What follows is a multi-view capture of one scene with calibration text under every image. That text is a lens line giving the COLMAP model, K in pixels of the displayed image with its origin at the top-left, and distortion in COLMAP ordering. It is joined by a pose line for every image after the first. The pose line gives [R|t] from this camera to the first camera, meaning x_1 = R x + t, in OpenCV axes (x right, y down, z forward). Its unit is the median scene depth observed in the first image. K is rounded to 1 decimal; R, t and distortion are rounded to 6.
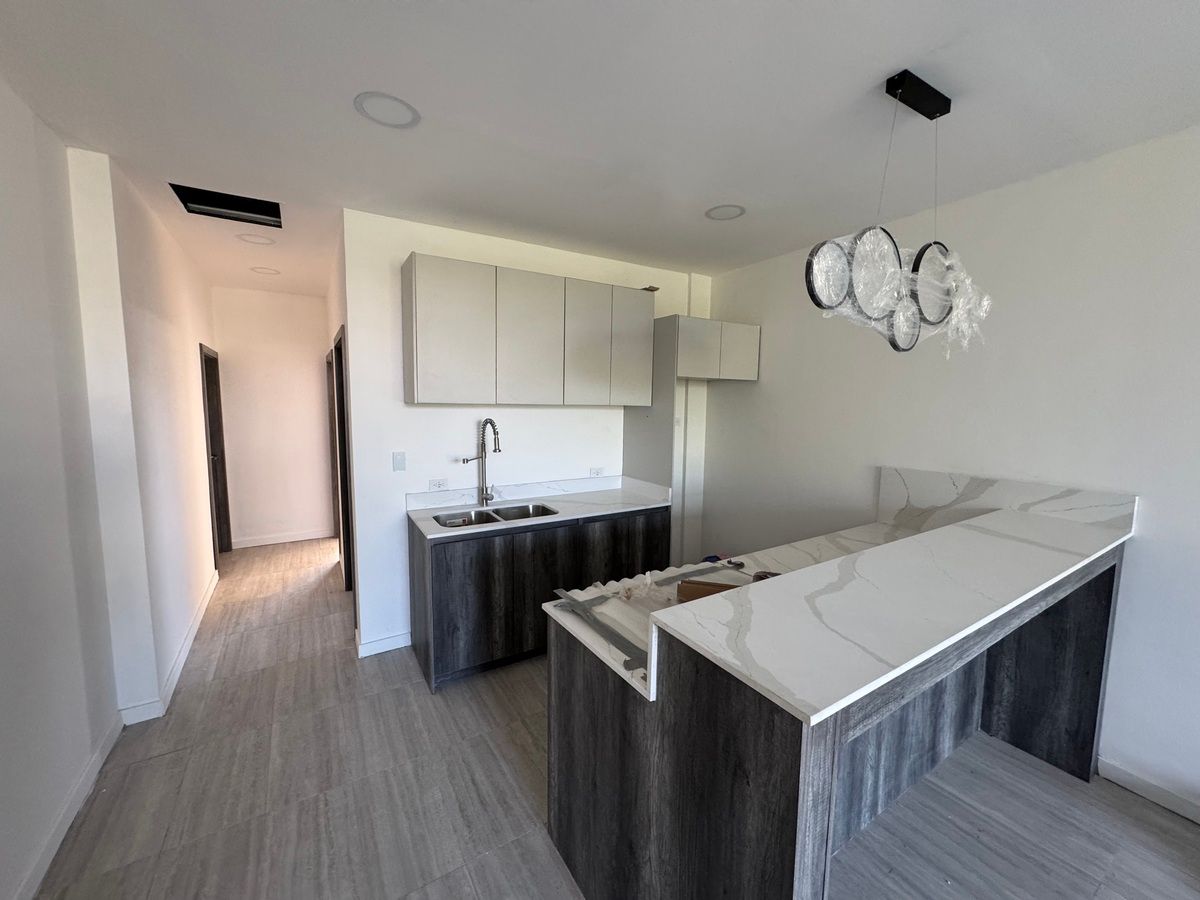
lens RADIAL K [[475.0, 0, 600.0], [0, 475.0, 450.0], [0, 0, 1]] dist [-0.001549, -0.000064]
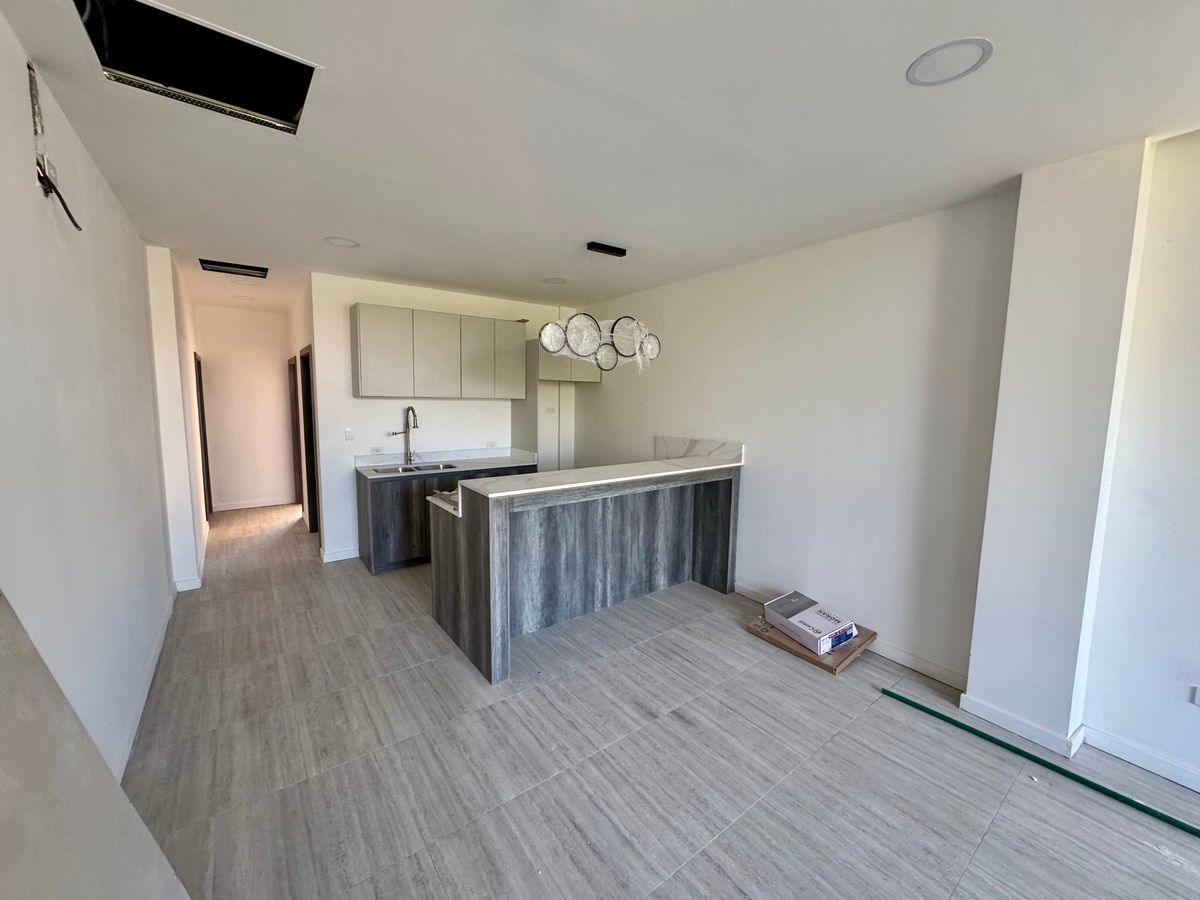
lens RADIAL K [[475.0, 0, 600.0], [0, 475.0, 450.0], [0, 0, 1]] dist [-0.001549, -0.000064]
pose [[0.996043, -0.007193, 0.088583, 0.262931], [0.006447, 0.999941, 0.008712, 0.071560], [-0.088641, -0.008106, 0.996031, -0.640435]]
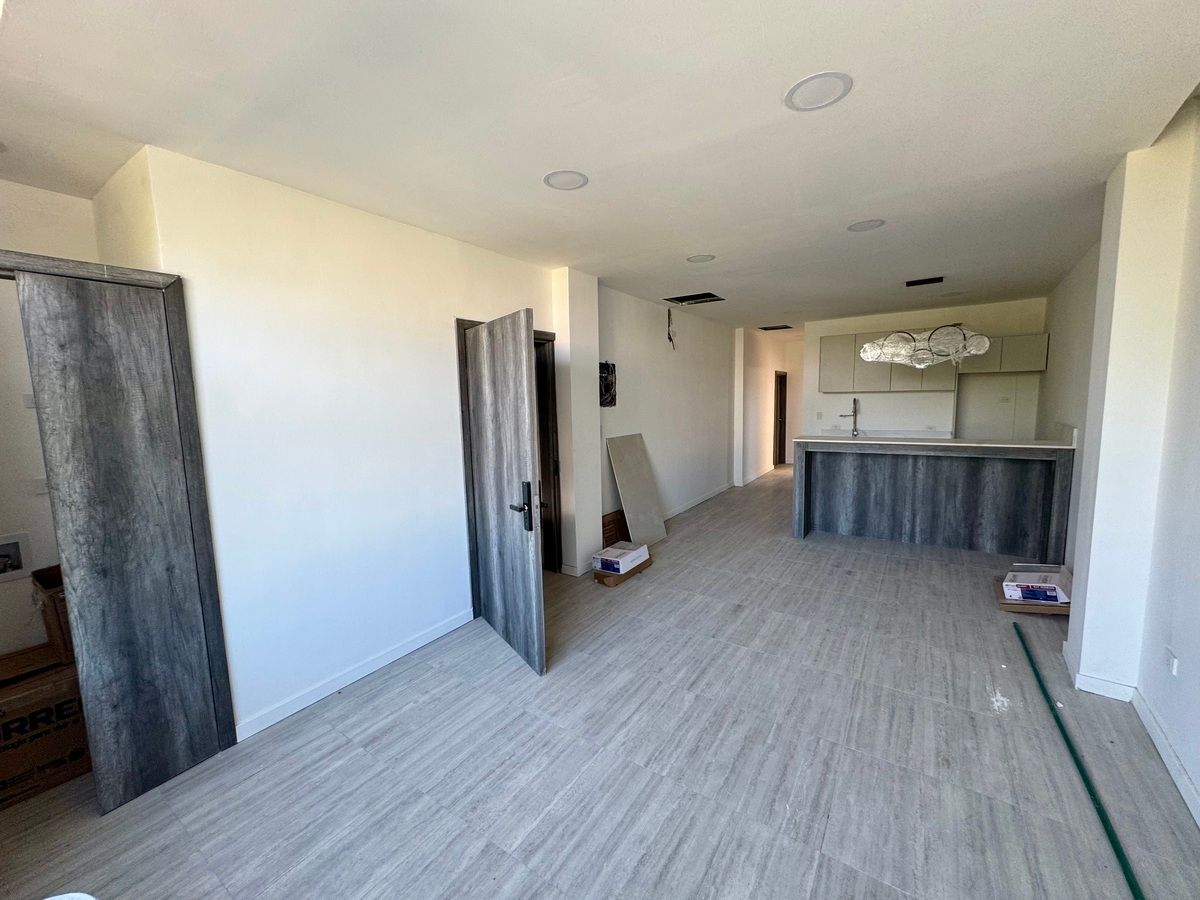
lens RADIAL K [[475.0, 0, 600.0], [0, 475.0, 450.0], [0, 0, 1]] dist [-0.001549, -0.000064]
pose [[0.398258, 0.078802, -0.913882, 1.537351], [-0.067483, 0.996120, 0.056485, 0.150705], [0.914788, 0.039176, 0.402030, -1.149603]]
